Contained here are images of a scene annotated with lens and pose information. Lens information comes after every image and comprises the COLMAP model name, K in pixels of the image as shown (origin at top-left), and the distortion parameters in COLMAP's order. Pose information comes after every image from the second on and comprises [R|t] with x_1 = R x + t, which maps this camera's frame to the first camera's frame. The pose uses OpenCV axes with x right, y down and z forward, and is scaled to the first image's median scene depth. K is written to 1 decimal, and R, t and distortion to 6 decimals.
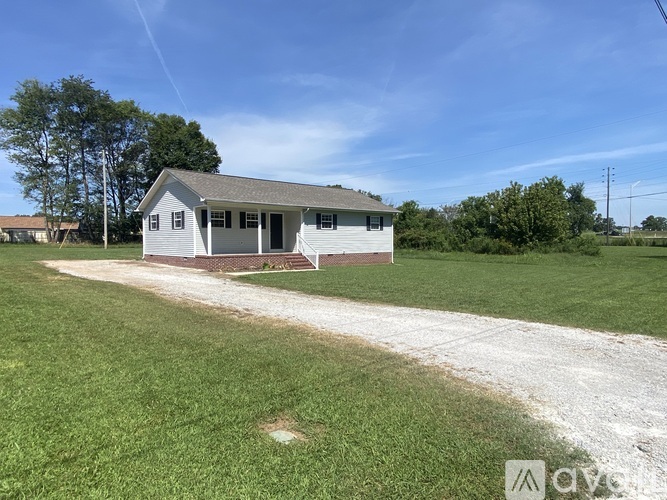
lens RADIAL K [[416.2, 0, 333.5], [0, 416.2, 250.0], [0, 0, 1]] dist [-0.002433, -0.001078]
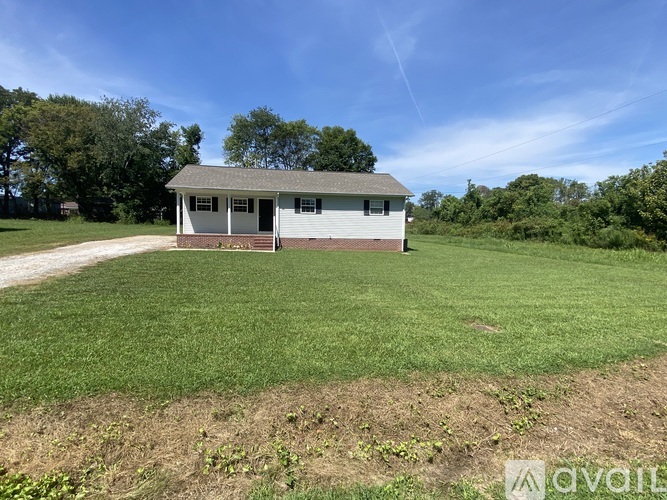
lens RADIAL K [[349.2, 0, 332.3], [0, 349.2, 229.2], [0, 0, 1]] dist [0.035216, -0.040209]
pose [[0.836663, 0.022126, -0.547270, 0.456954], [-0.034957, 0.999304, -0.013040, -0.001667], [0.546601, 0.030041, 0.836854, 0.287909]]
